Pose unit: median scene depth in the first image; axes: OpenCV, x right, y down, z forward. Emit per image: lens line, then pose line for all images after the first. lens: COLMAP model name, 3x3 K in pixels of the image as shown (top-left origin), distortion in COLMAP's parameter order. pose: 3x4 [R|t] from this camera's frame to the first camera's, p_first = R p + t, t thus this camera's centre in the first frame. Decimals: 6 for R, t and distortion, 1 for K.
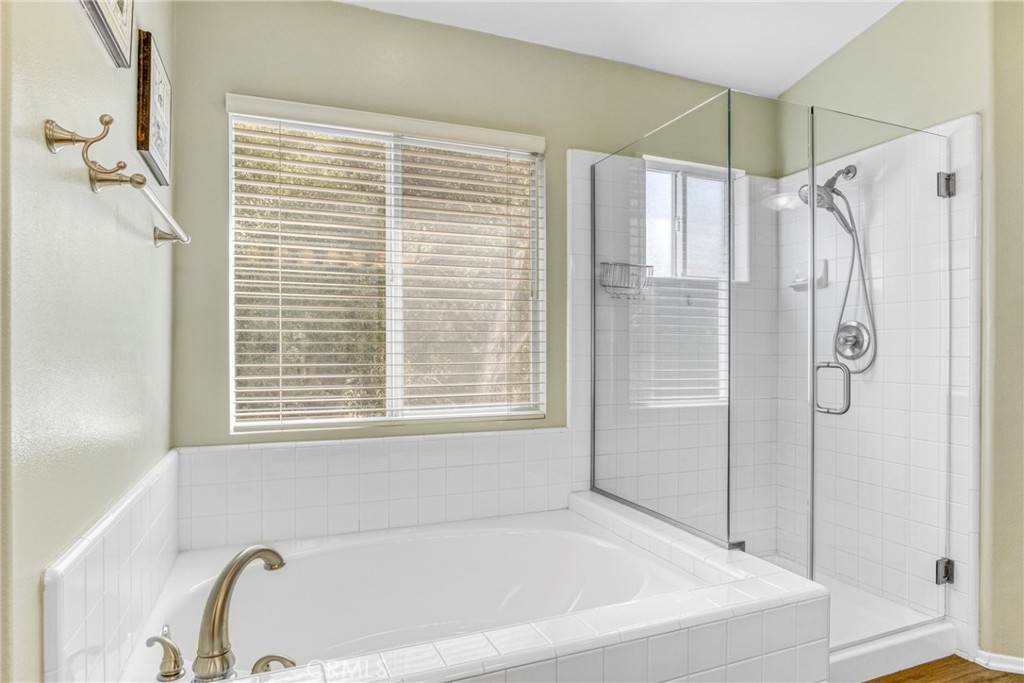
lens RADIAL K [[584.2, 0, 512.0], [0, 584.2, 341.5], [0, 0, 1]] dist [0.002239, 0.000168]
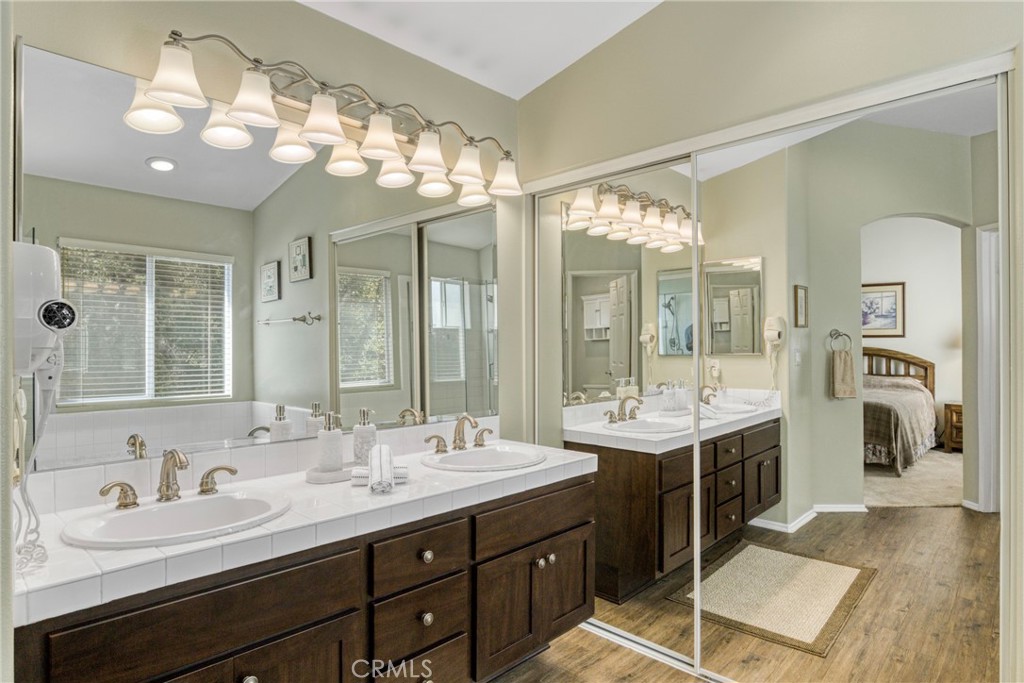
lens RADIAL K [[584.2, 0, 512.0], [0, 584.2, 341.5], [0, 0, 1]] dist [0.002239, 0.000168]
pose [[0.909559, -0.017435, 0.415210, -0.473301], [0.015580, 0.999848, 0.007854, -0.063191], [-0.415283, -0.000674, 0.909692, -1.350412]]
